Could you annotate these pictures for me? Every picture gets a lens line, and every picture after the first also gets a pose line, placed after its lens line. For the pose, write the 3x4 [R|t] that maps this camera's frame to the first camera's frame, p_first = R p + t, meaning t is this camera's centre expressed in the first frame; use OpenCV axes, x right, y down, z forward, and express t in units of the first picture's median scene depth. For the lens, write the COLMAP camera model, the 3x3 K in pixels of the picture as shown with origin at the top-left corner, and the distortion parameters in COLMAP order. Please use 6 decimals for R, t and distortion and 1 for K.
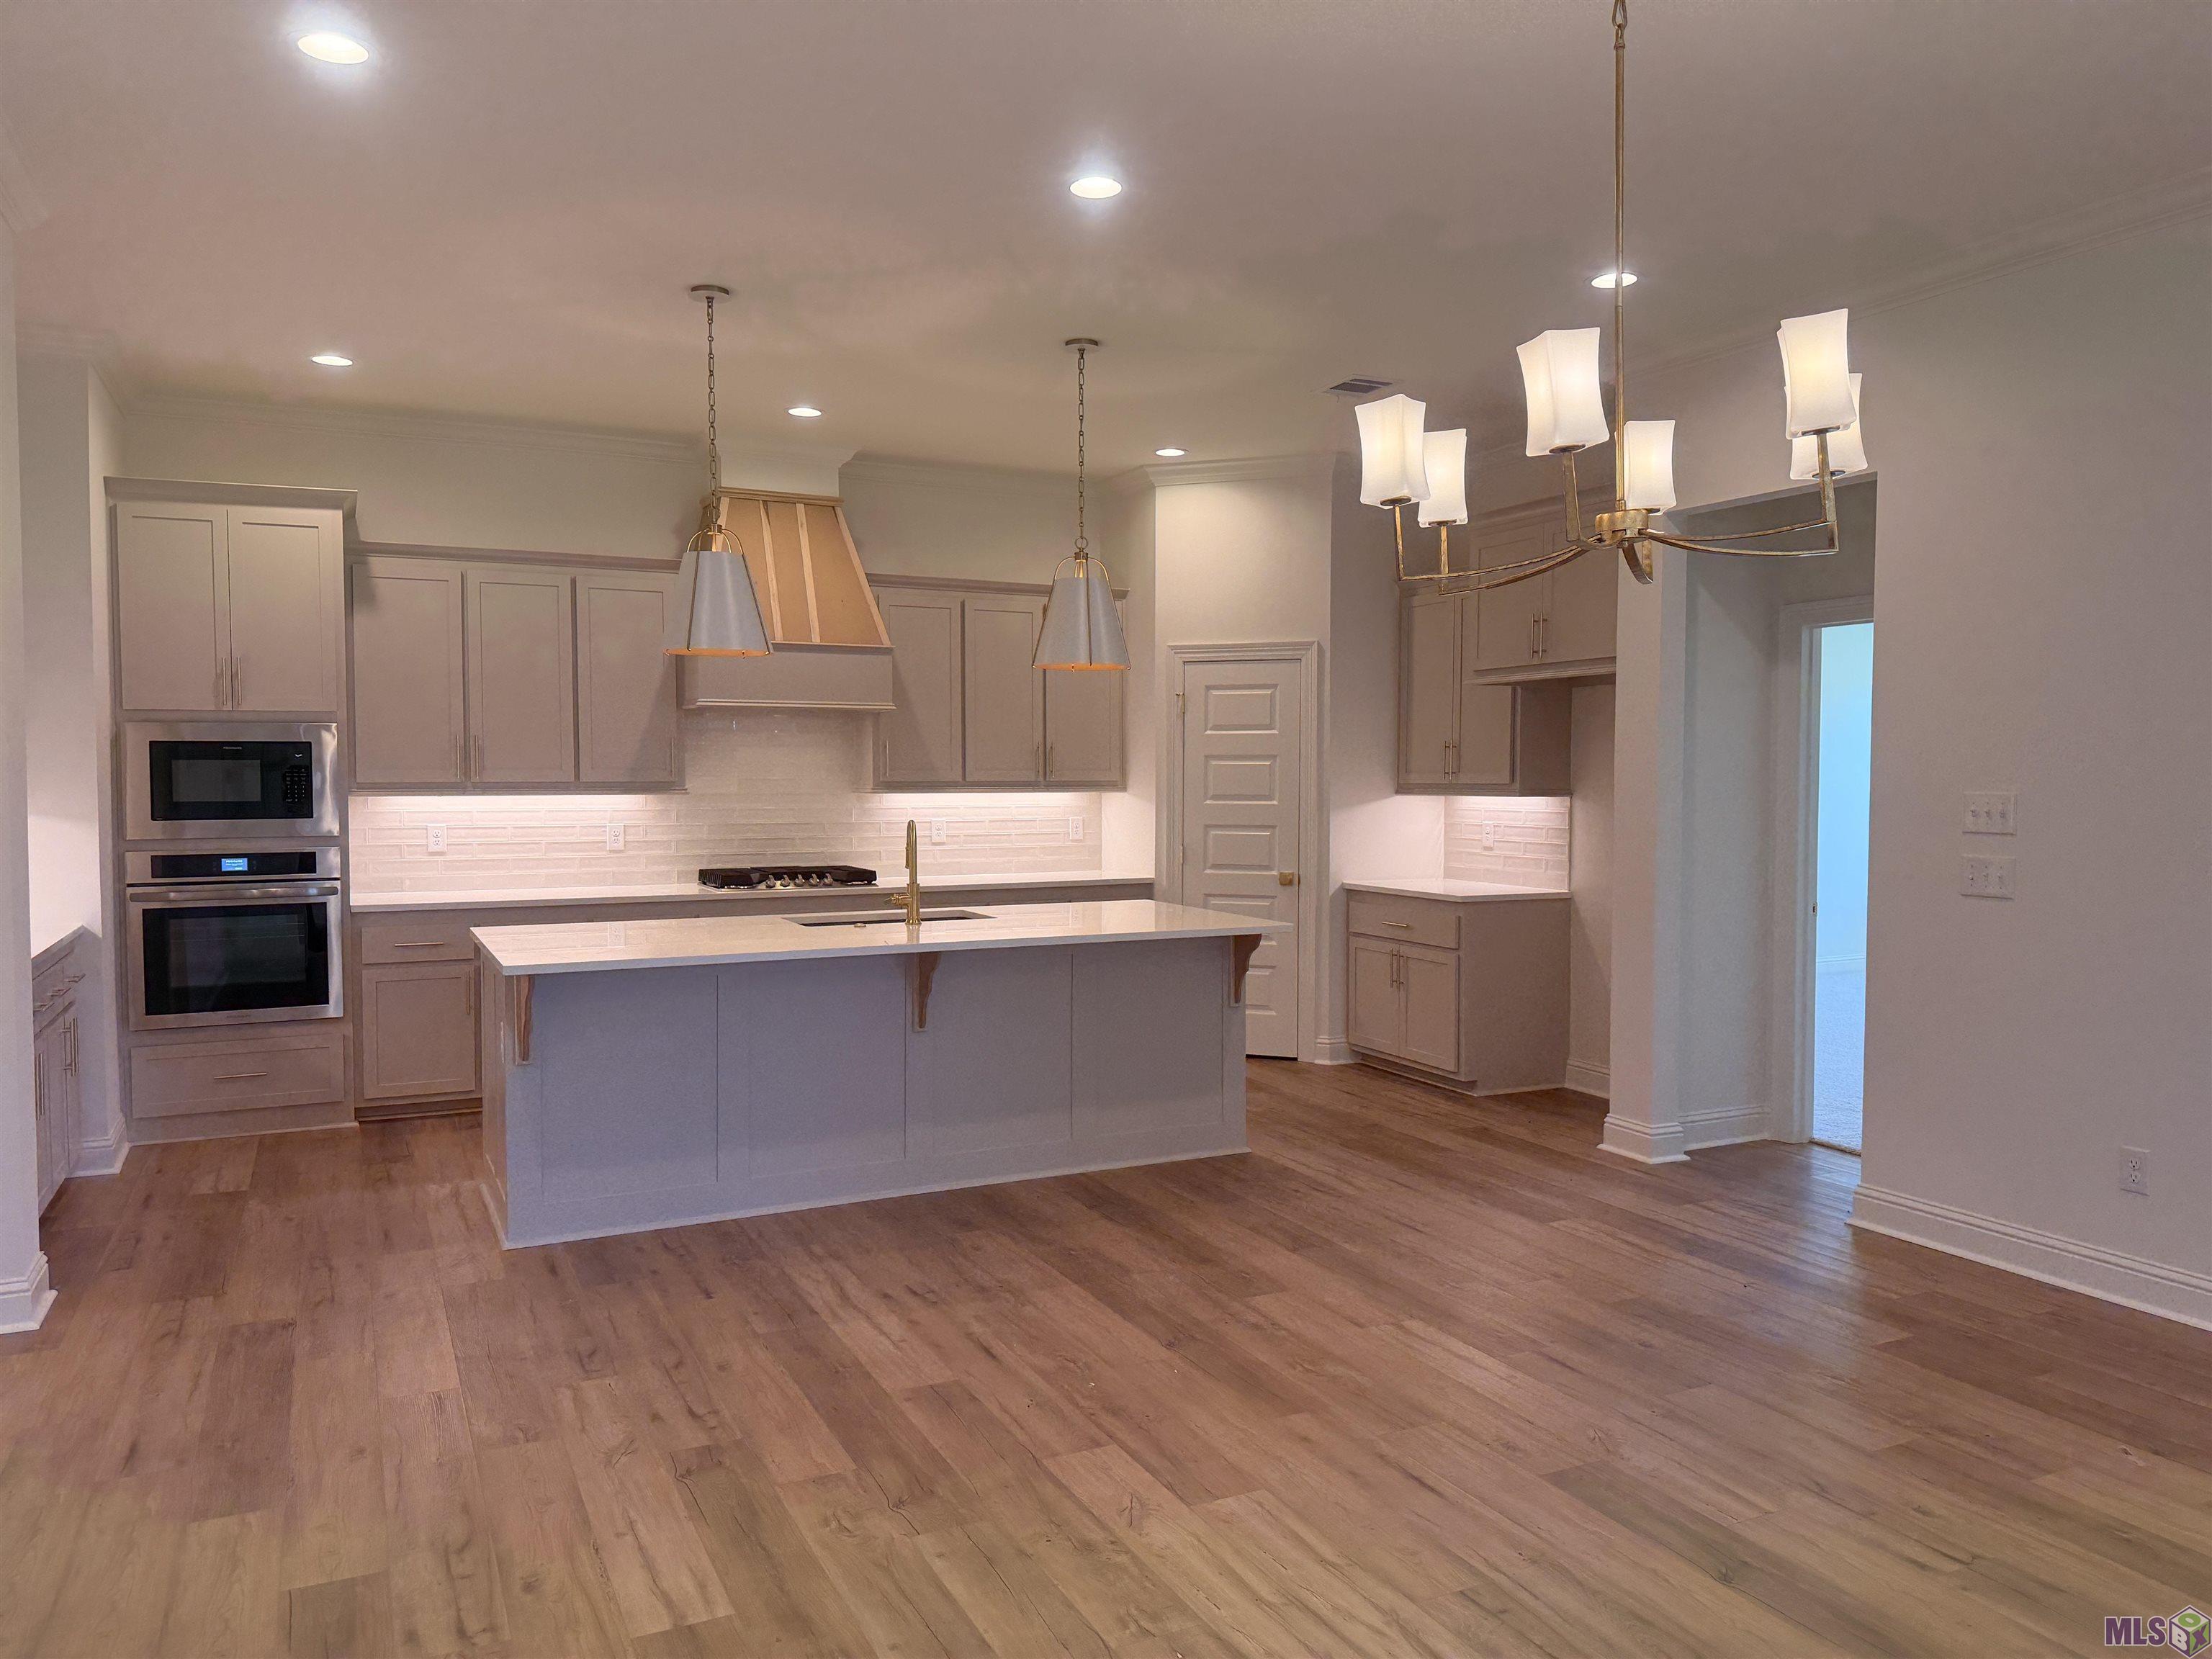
lens RADIAL K [[1553.4, 0, 1106.6], [0, 1553.4, 828.5], [0, 0, 1]] dist [0.010101, 0.000330]
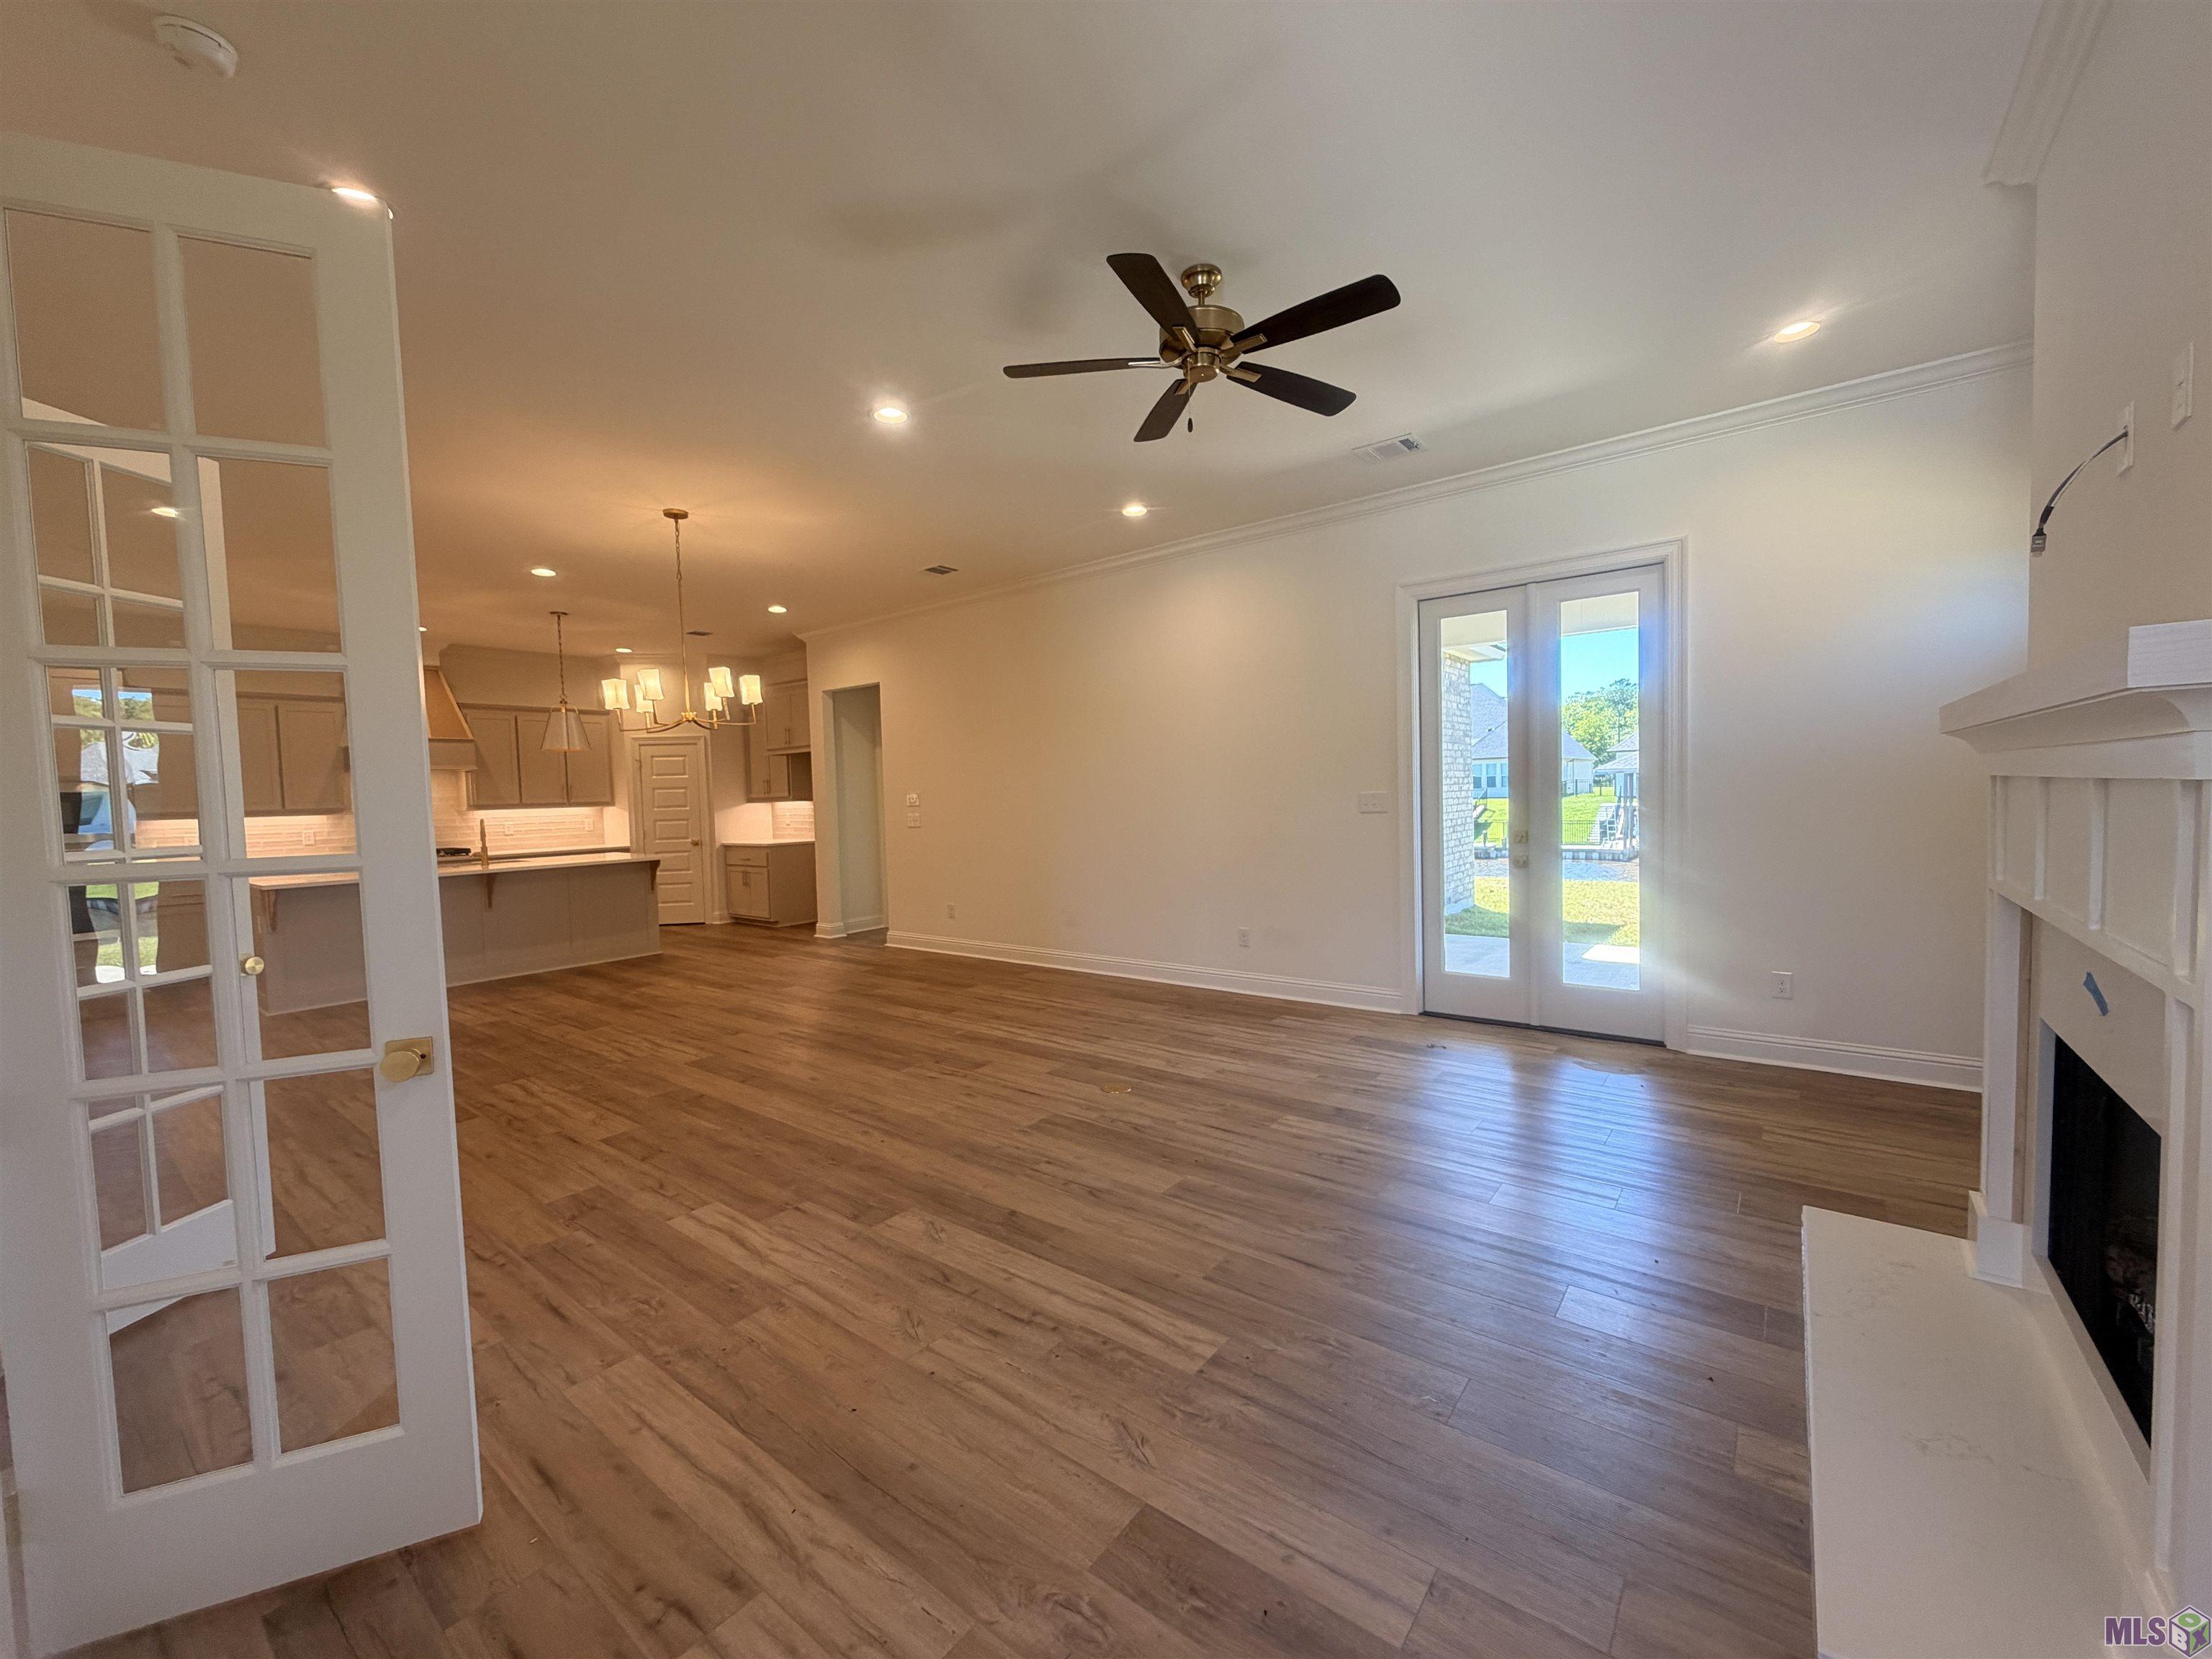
lens RADIAL K [[884.4, 0, 1109.1], [0, 884.4, 829.1], [0, 0, 1]] dist [-0.002906, -0.000332]
pose [[0.896870, -0.042962, 0.440202, 0.096471], [0.043841, 0.999005, 0.008178, 0.030725], [-0.440116, 0.011964, 0.897861, -0.422582]]
